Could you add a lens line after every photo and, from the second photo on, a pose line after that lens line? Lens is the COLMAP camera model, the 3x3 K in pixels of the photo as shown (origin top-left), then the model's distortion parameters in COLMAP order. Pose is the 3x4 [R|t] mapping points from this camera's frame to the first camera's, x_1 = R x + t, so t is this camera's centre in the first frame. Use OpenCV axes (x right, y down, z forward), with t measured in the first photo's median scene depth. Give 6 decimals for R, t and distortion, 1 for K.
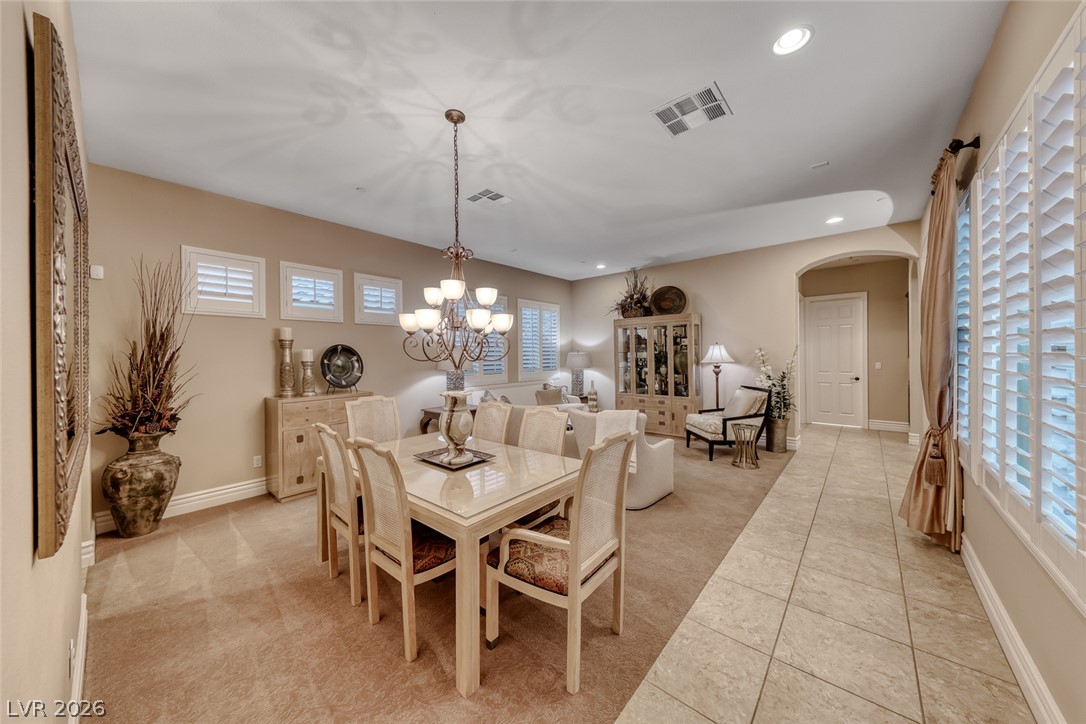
lens RADIAL K [[367.9, 0, 543.1], [0, 367.9, 357.1], [0, 0, 1]] dist [0.017209, -0.004874]
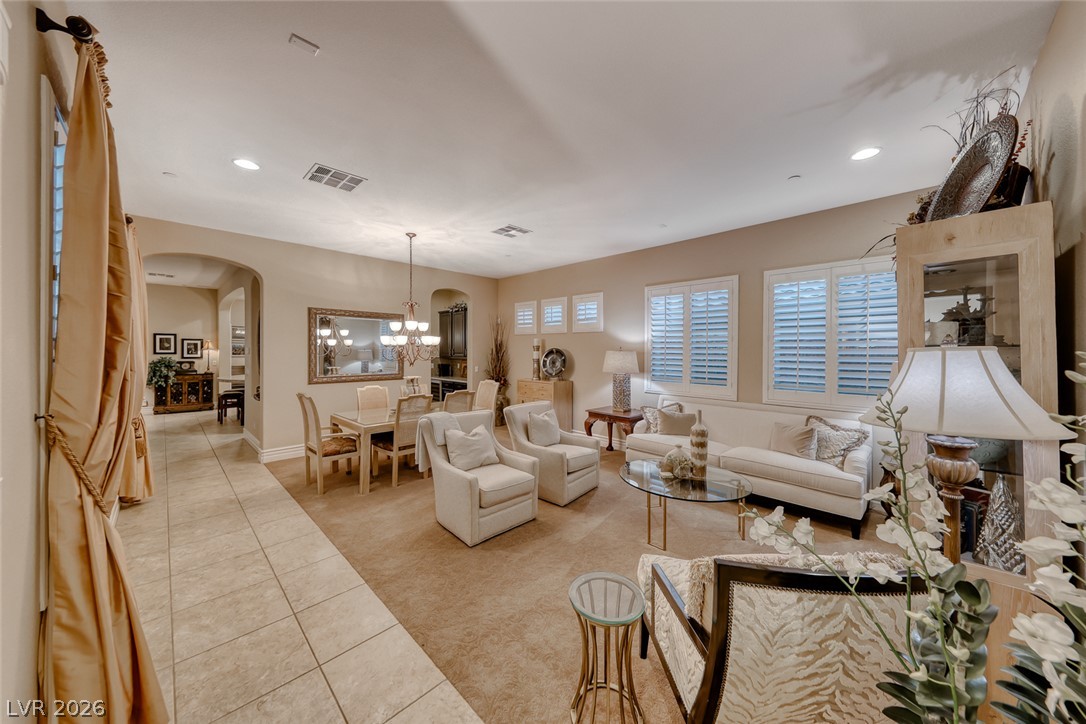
lens RADIAL K [[367.9, 0, 534.7], [0, 367.9, 351.0], [0, 0, 1]] dist [0.017209, -0.004874]
pose [[-0.069422, 0.012876, -0.997504, 1.332362], [-0.006601, 0.999889, 0.013366, -0.056271], [0.997566, 0.007513, -0.069329, 1.434921]]
